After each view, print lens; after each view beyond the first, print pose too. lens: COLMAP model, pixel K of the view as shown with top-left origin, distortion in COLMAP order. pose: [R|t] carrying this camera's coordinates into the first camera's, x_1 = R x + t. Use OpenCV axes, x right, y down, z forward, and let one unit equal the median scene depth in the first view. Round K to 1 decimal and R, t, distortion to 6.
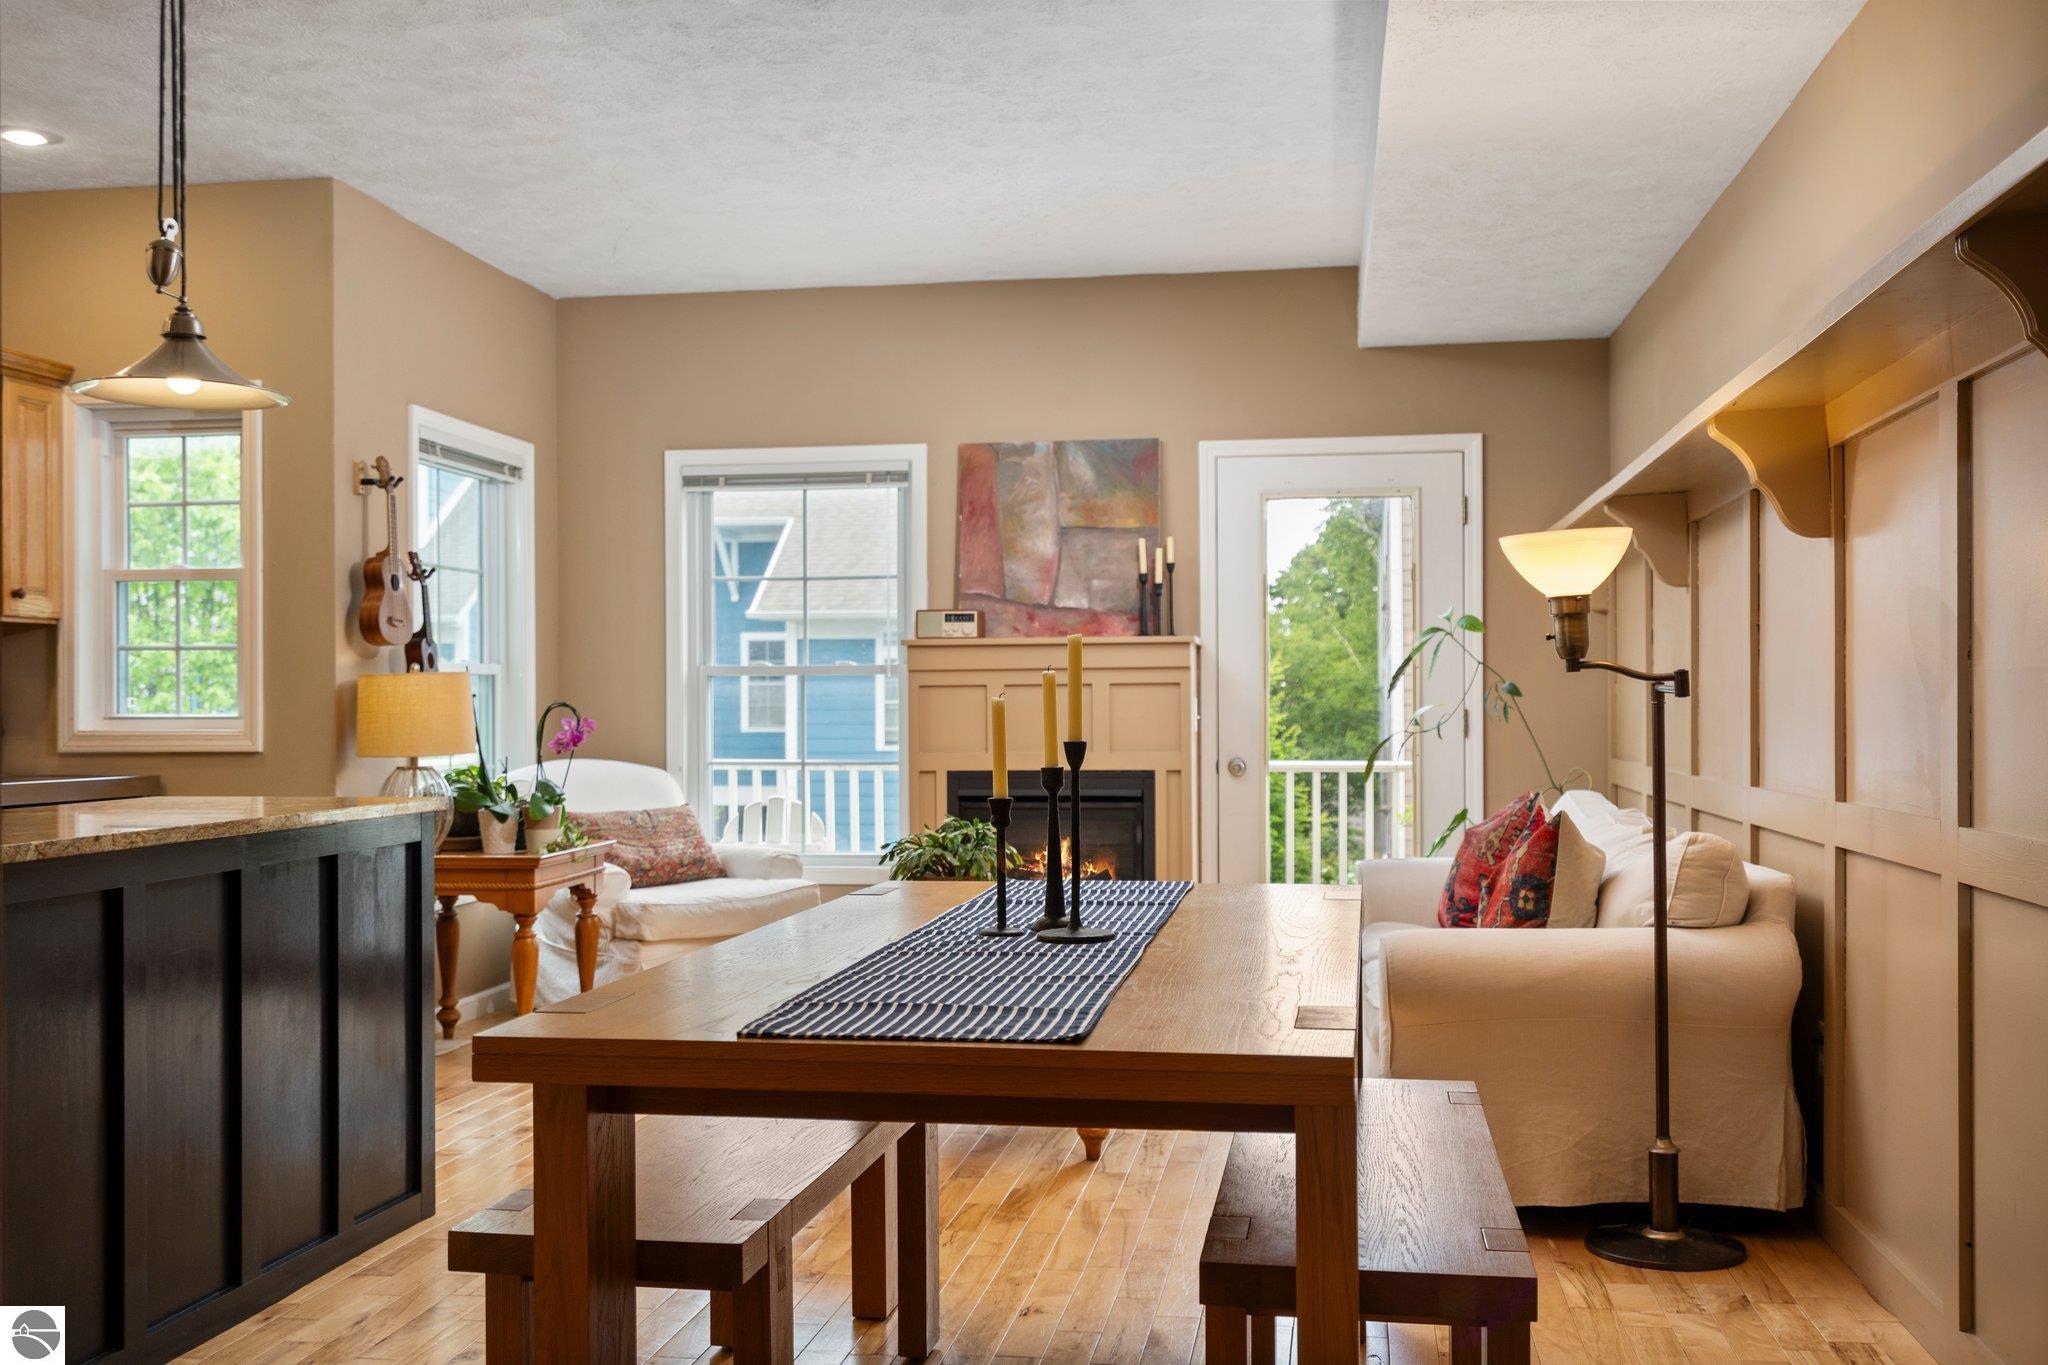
lens RADIAL K [[1983.7, 0, 1018.2], [0, 1983.7, 699.8], [0, 0, 1]] dist [0.009517, 0.000000]
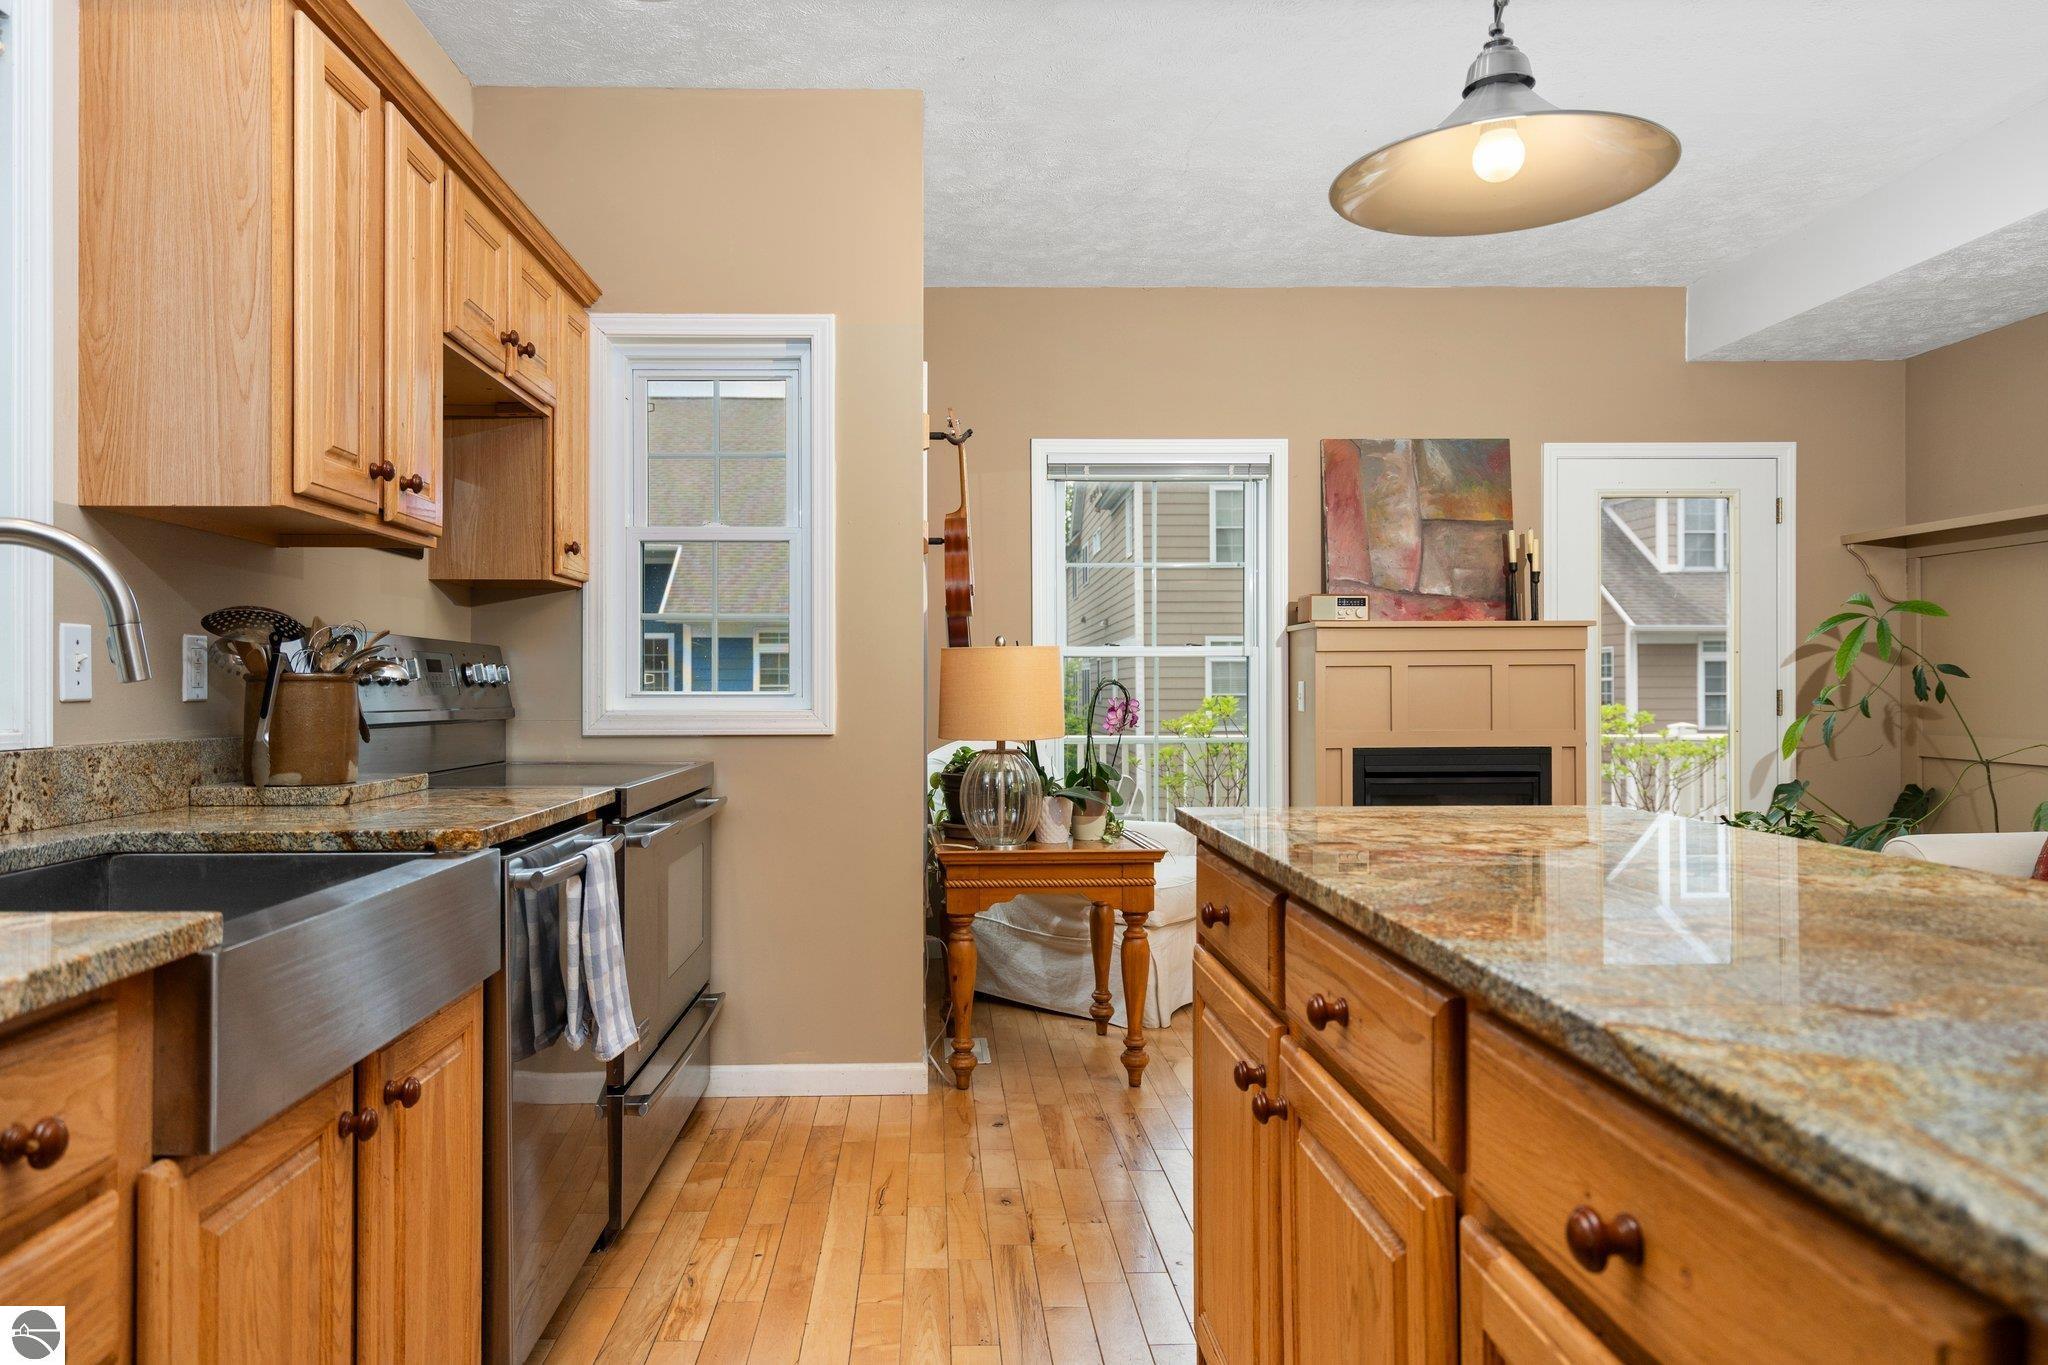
lens RADIAL K [[1356.7, 0, 956.9], [0, 1356.7, 685.0], [0, 0, 1]] dist [0.009147, 0.002067]
pose [[0.984499, 0.002935, 0.175368, -0.400308], [-0.002839, 0.999996, -0.000800, 0.004103], [-0.175370, 0.000290, 0.984503, 0.365673]]
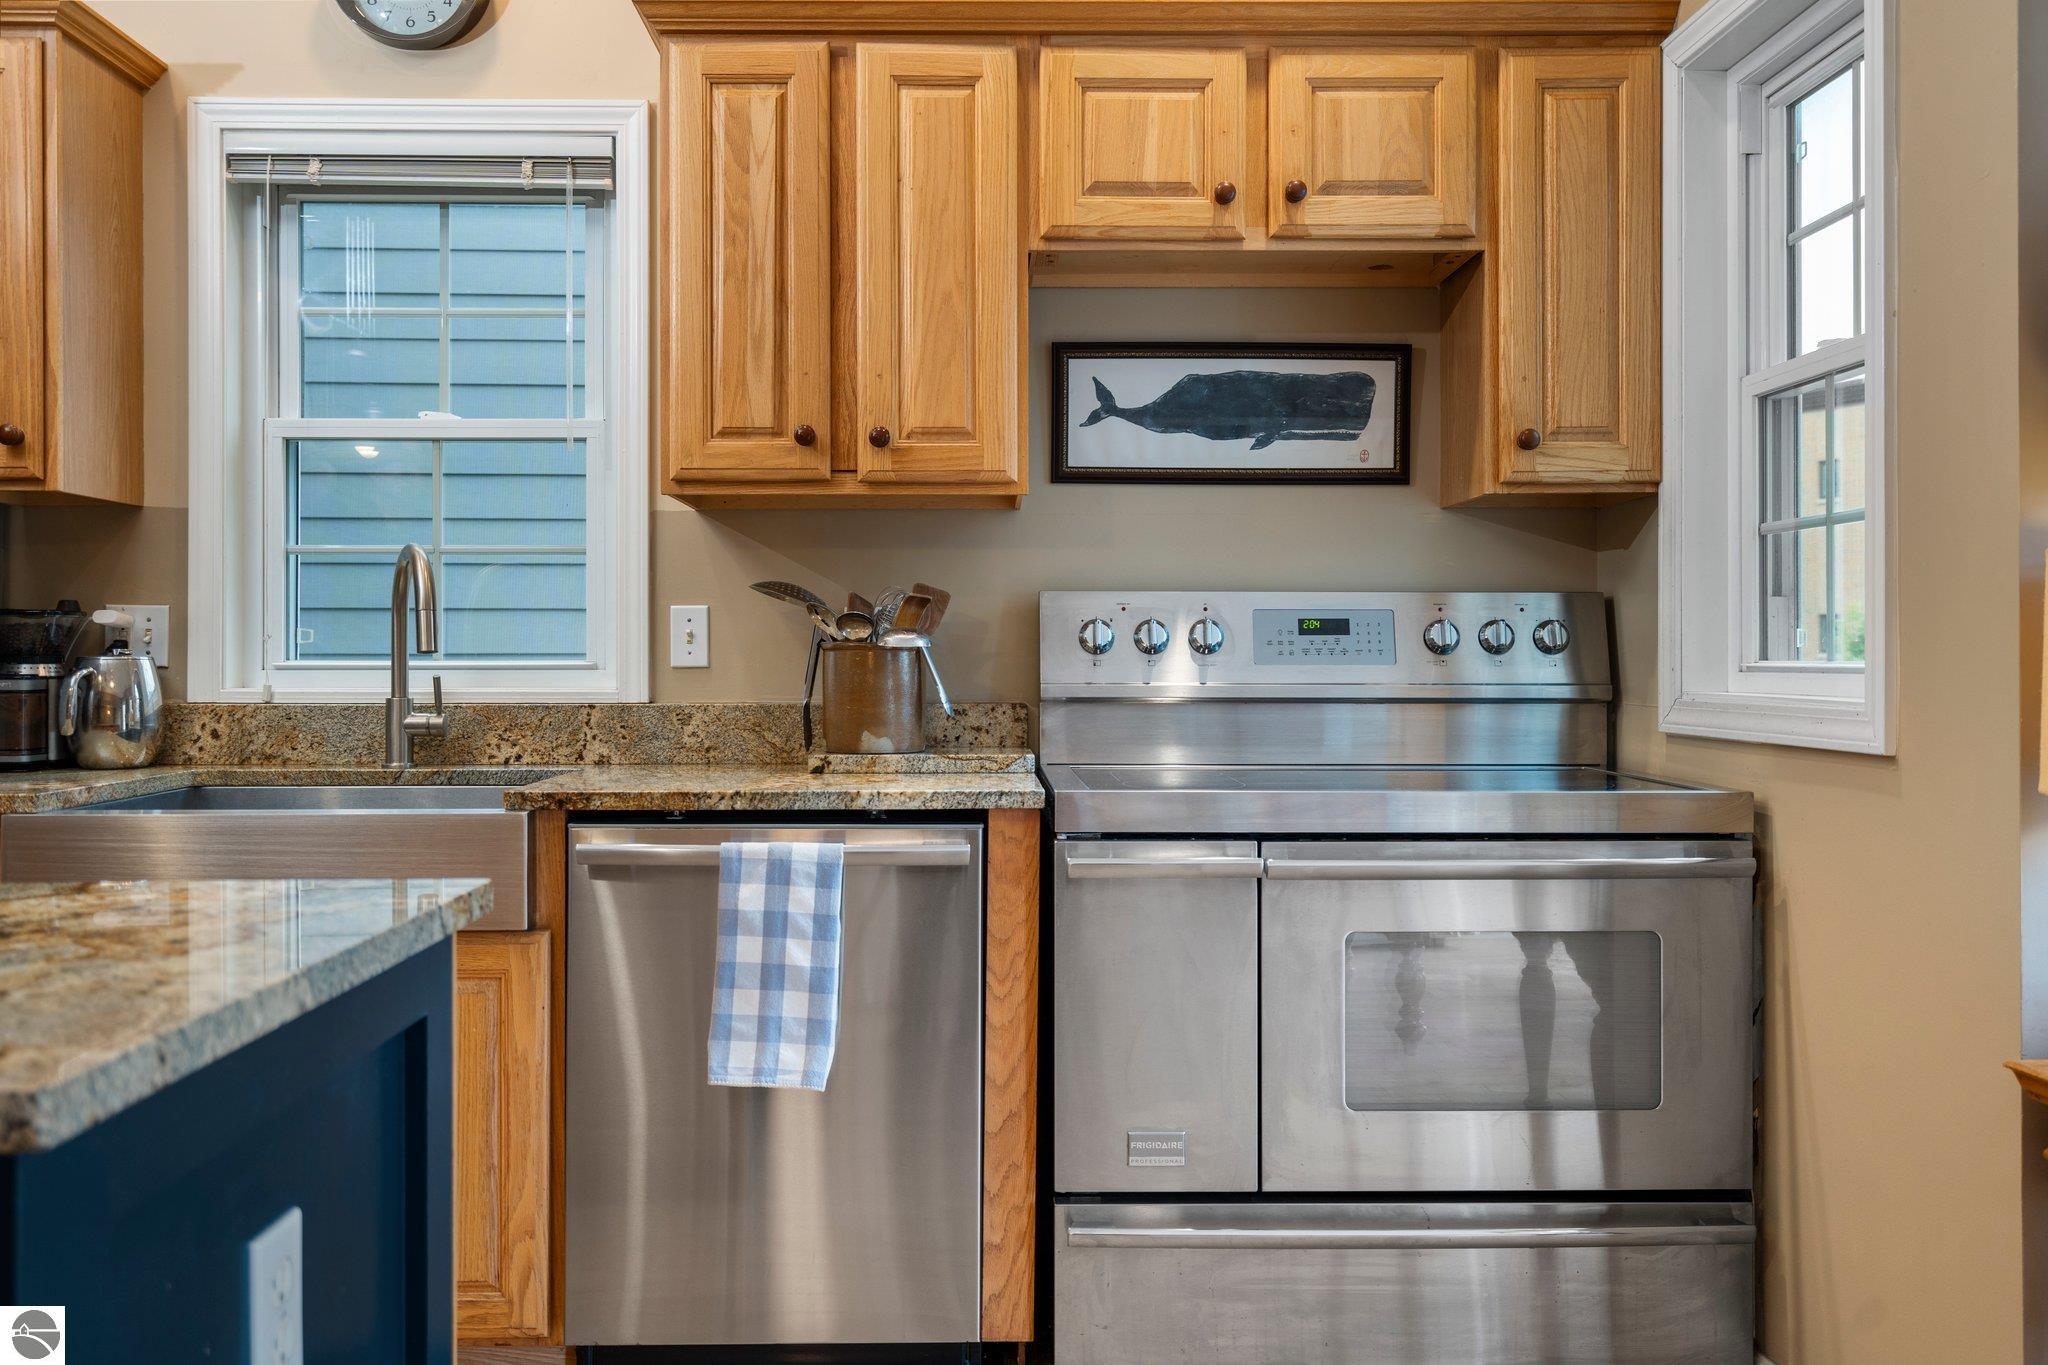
lens RADIAL K [[1661.2, 0, 993.9], [0, 1661.2, 656.3], [0, 0, 1]] dist [0.005361, 0.009625]
pose [[0.174241, 0.002334, -0.984700, -0.070479], [0.003004, 0.999991, 0.002902, 0.003793], [0.984699, -0.003463, 0.174232, 0.700480]]
